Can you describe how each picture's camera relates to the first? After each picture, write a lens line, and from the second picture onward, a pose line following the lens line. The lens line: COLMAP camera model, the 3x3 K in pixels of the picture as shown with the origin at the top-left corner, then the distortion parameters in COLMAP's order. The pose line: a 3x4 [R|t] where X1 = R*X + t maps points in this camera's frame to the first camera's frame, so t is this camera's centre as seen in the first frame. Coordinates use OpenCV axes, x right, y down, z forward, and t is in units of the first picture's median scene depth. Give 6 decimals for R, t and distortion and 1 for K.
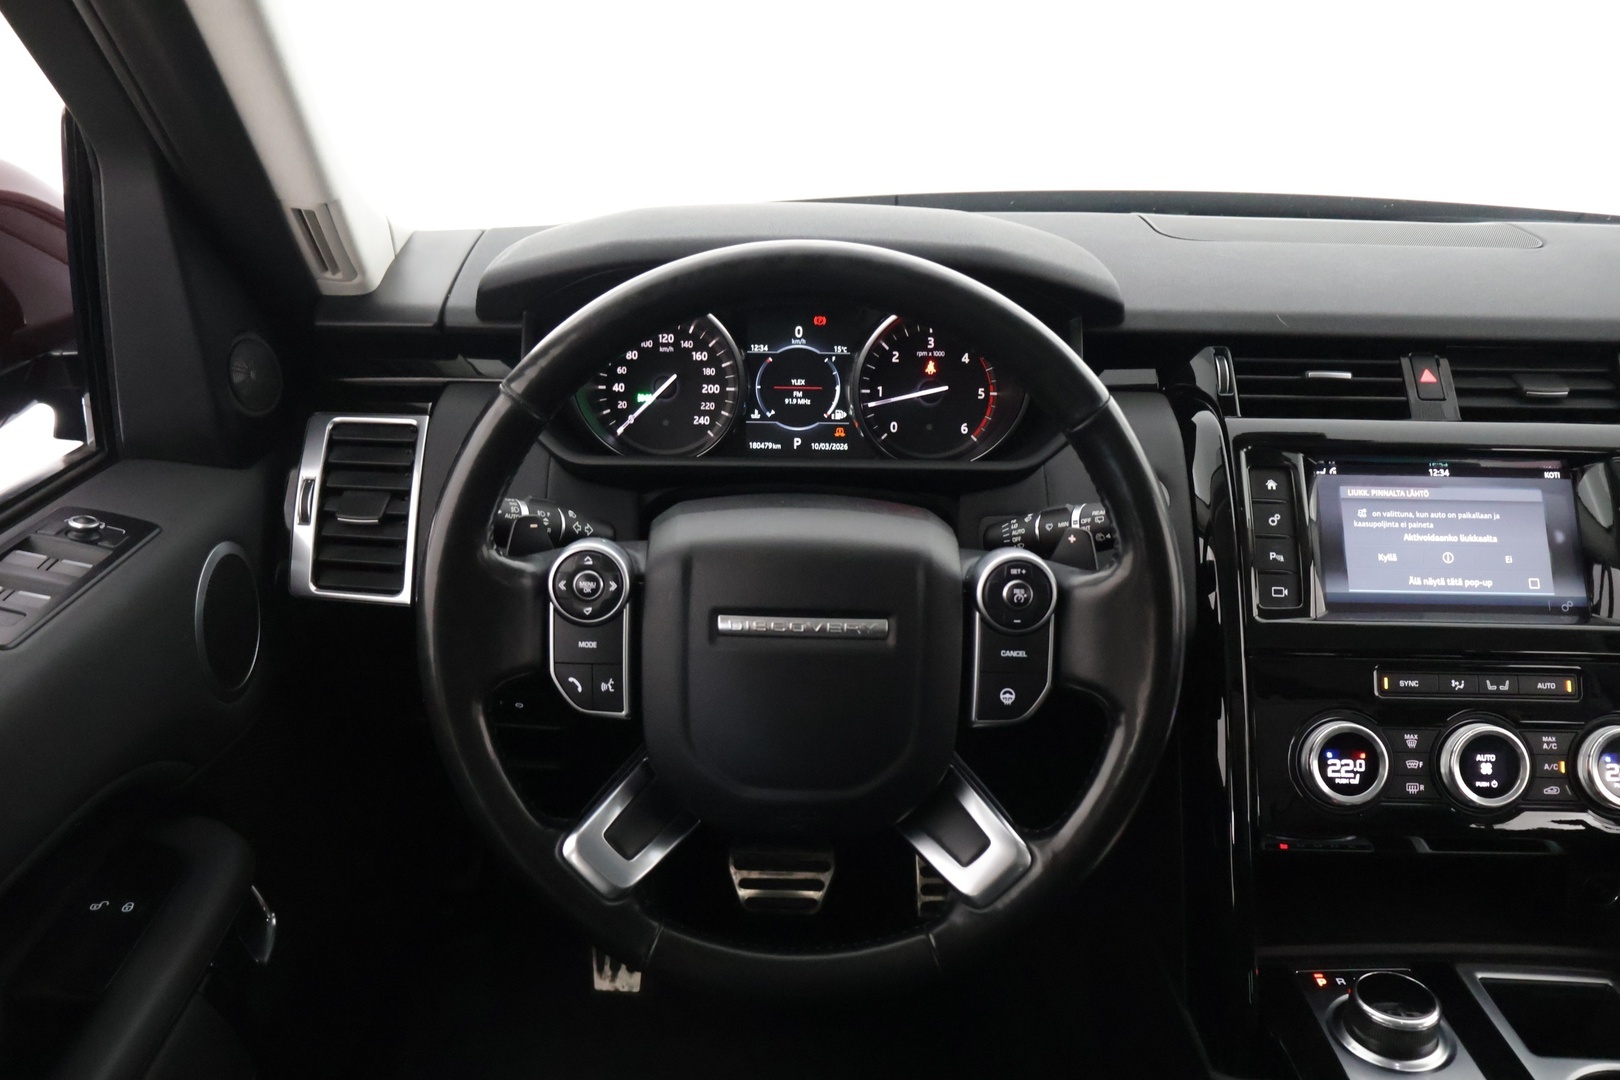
lens RADIAL K [[1356.2, 0, 823.7], [0, 1356.2, 538.0], [0, 0, 1]] dist [0.000383, 0.000782]
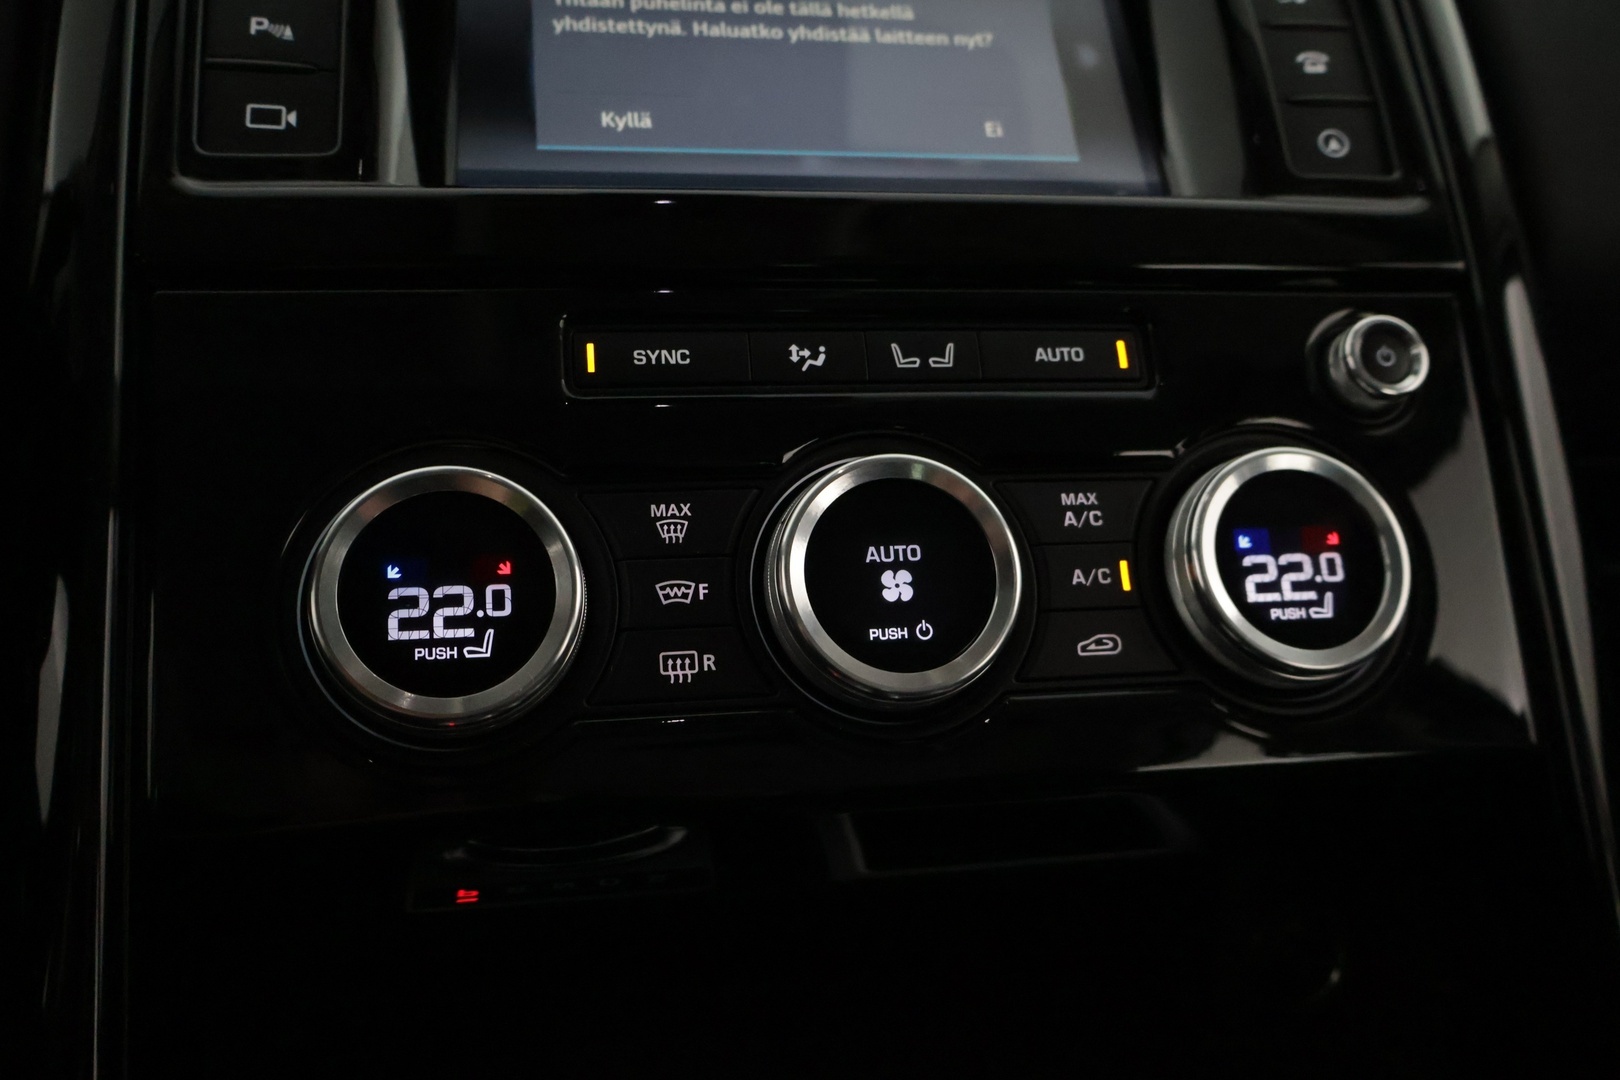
lens RADIAL K [[1356.2, 0, 806.1], [0, 1356.2, 555.1], [0, 0, 1]] dist [0.000383, 0.000782]
pose [[0.983741, -0.054282, 0.171196, 0.390379], [0.075616, 0.989809, -0.120666, 0.189284], [-0.162901, 0.131649, 0.977820, 0.650545]]
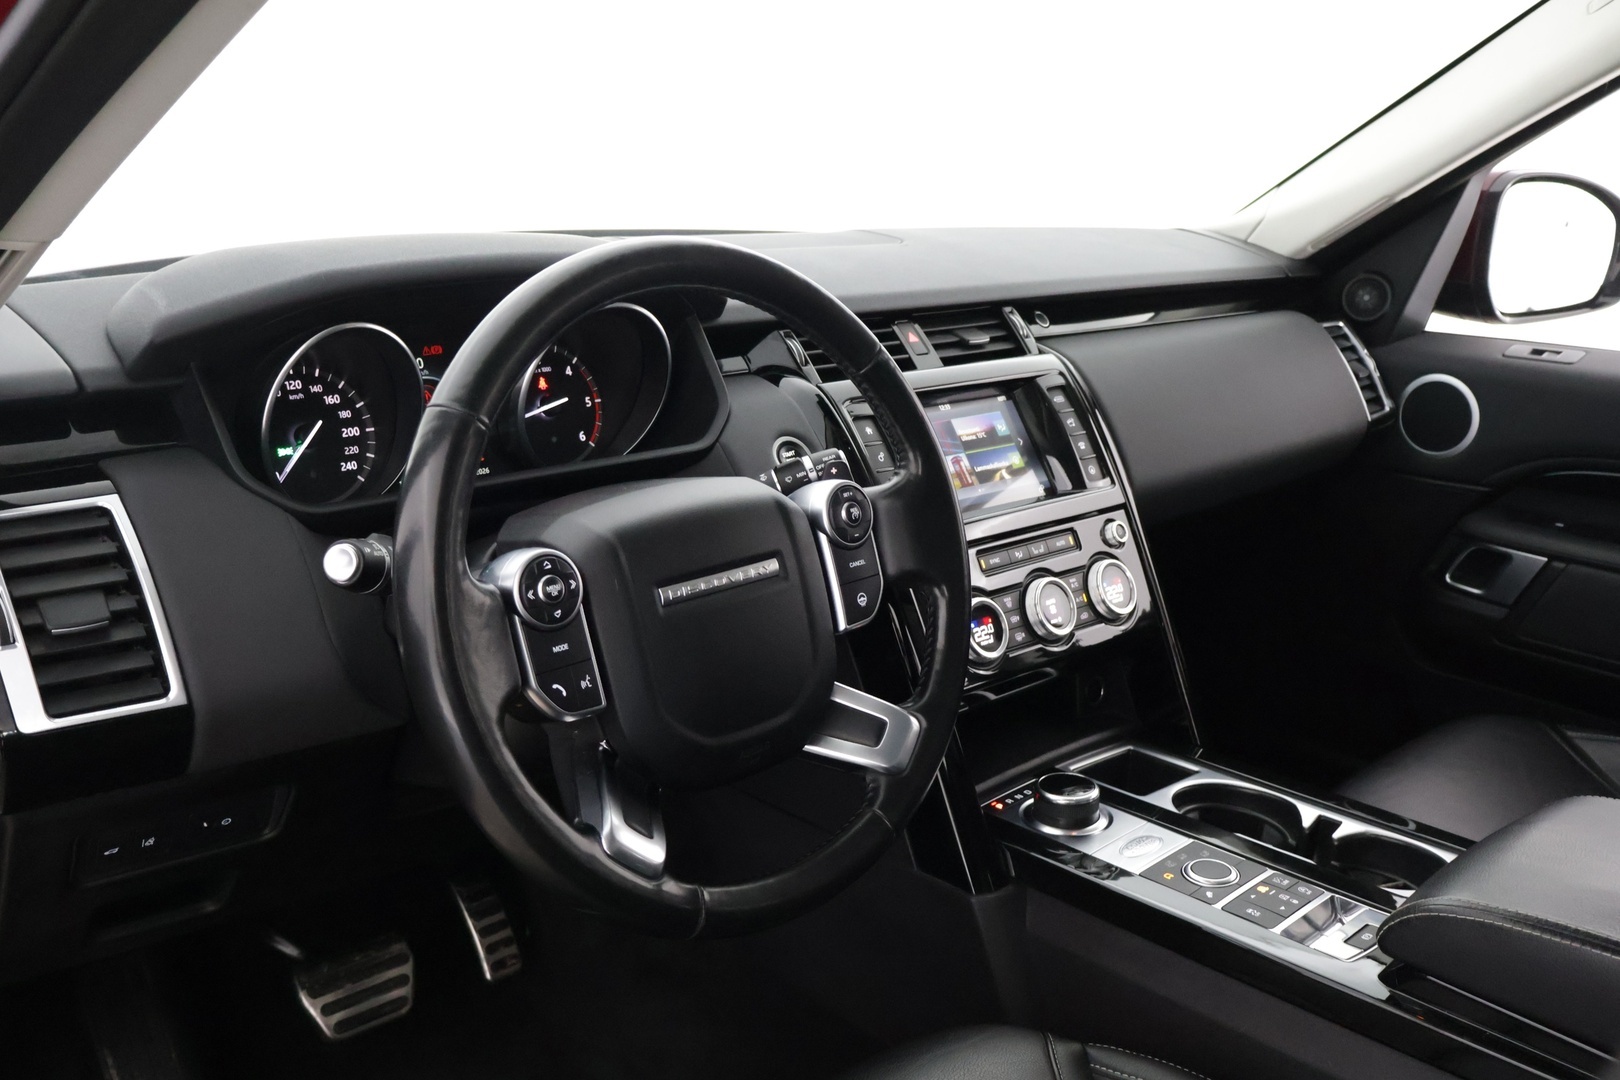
lens RADIAL K [[1508.6, 0, 816.1], [0, 1508.6, 524.1], [0, 0, 1]] dist [0.030265, 0.000000]
pose [[0.719659, -0.177560, 0.671240, -0.642336], [0.231352, 0.972826, 0.009296, 0.018870], [-0.654650, 0.148603, 0.741182, 0.027230]]
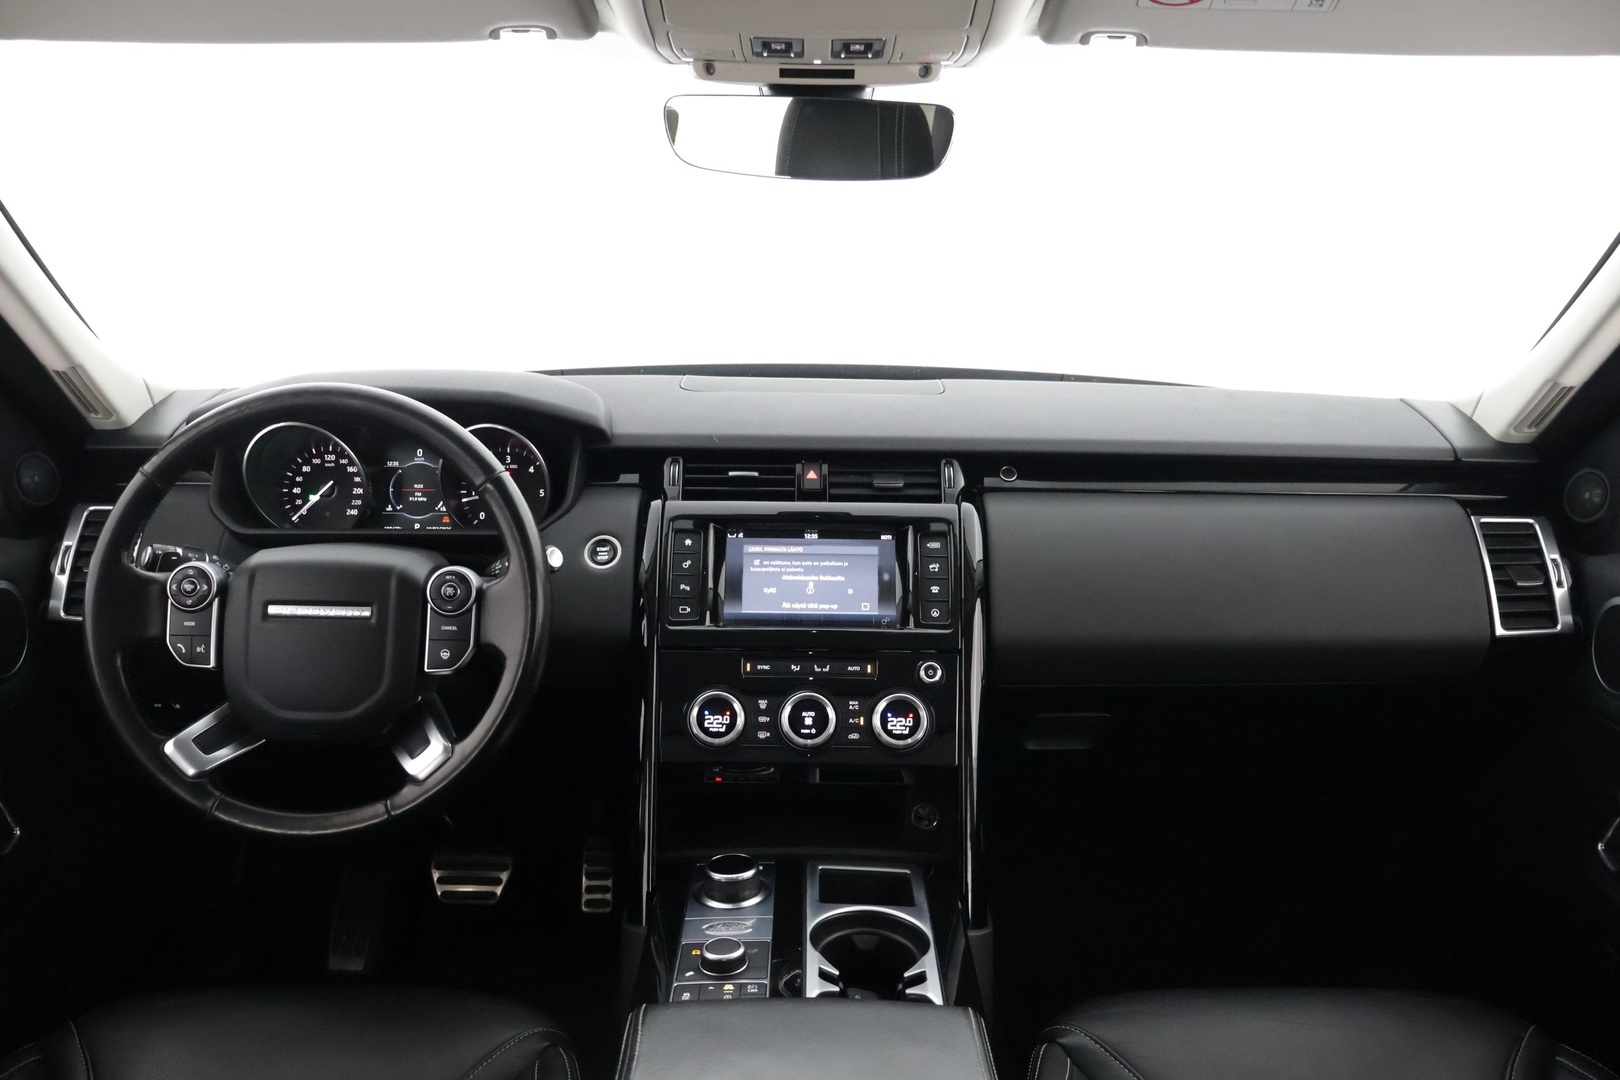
lens RADIAL K [[1356.2, 0, 809.1], [0, 1356.2, 541.8], [0, 0, 1]] dist [0.000383, 0.000782]
pose [[0.999943, -0.007365, -0.007783, 0.475735], [0.006286, 0.991431, -0.130476, 0.160146], [0.008677, 0.130420, 0.991421, -0.515645]]
